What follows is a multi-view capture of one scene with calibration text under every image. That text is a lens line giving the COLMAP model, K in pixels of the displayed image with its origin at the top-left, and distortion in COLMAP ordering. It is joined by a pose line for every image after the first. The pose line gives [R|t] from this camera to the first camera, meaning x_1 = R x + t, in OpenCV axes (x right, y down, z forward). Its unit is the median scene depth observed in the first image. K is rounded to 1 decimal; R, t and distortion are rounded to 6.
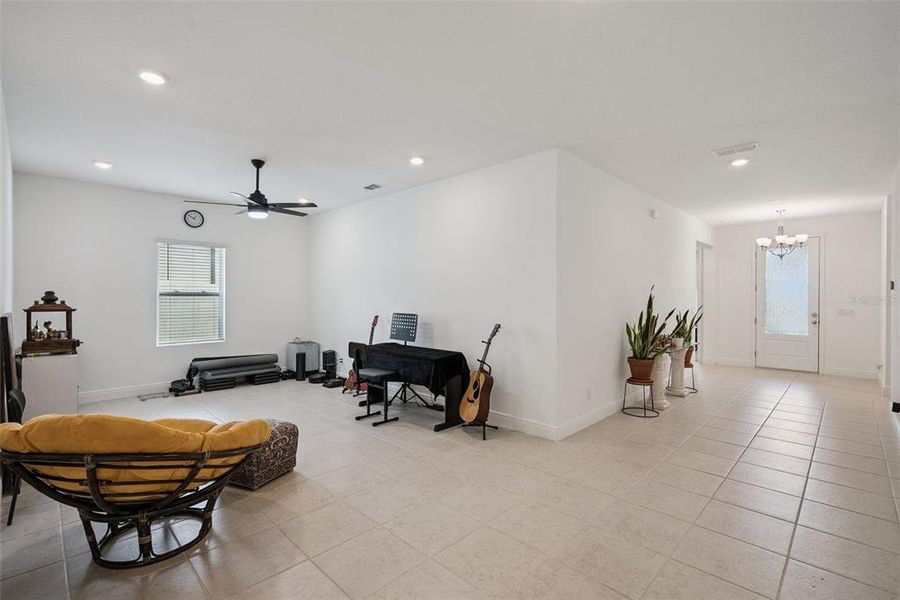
lens RADIAL K [[413.8, 0, 451.6], [0, 413.8, 303.9], [0, 0, 1]] dist [-0.002320, 0.000149]
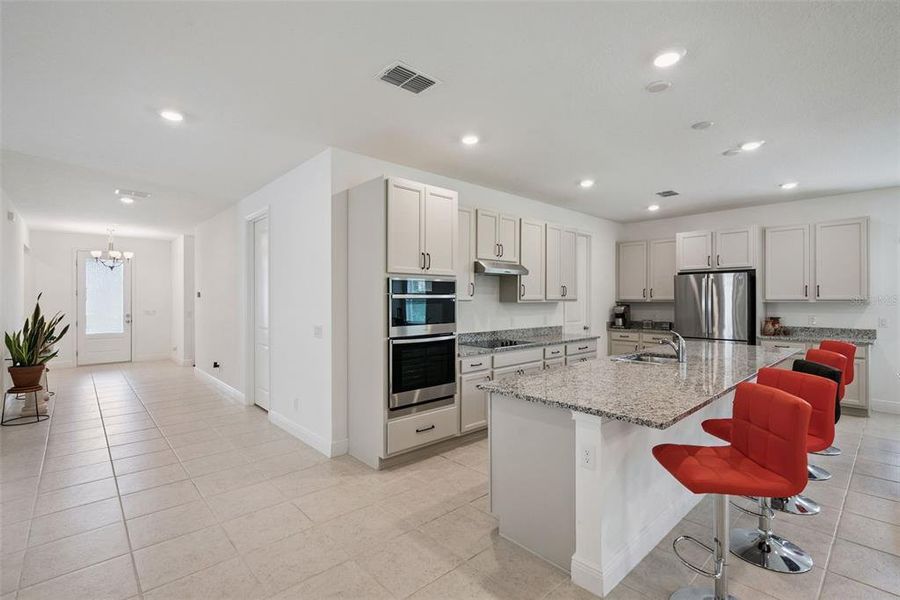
lens RADIAL K [[409.3, 0, 451.2], [0, 409.3, 299.1], [0, 0, 1]] dist [-0.004312, -0.000027]
pose [[0.059016, -0.004006, 0.998249, -0.466341], [0.019328, 0.999809, 0.002870, -0.011514], [-0.998070, 0.019125, 0.059082, -0.085218]]
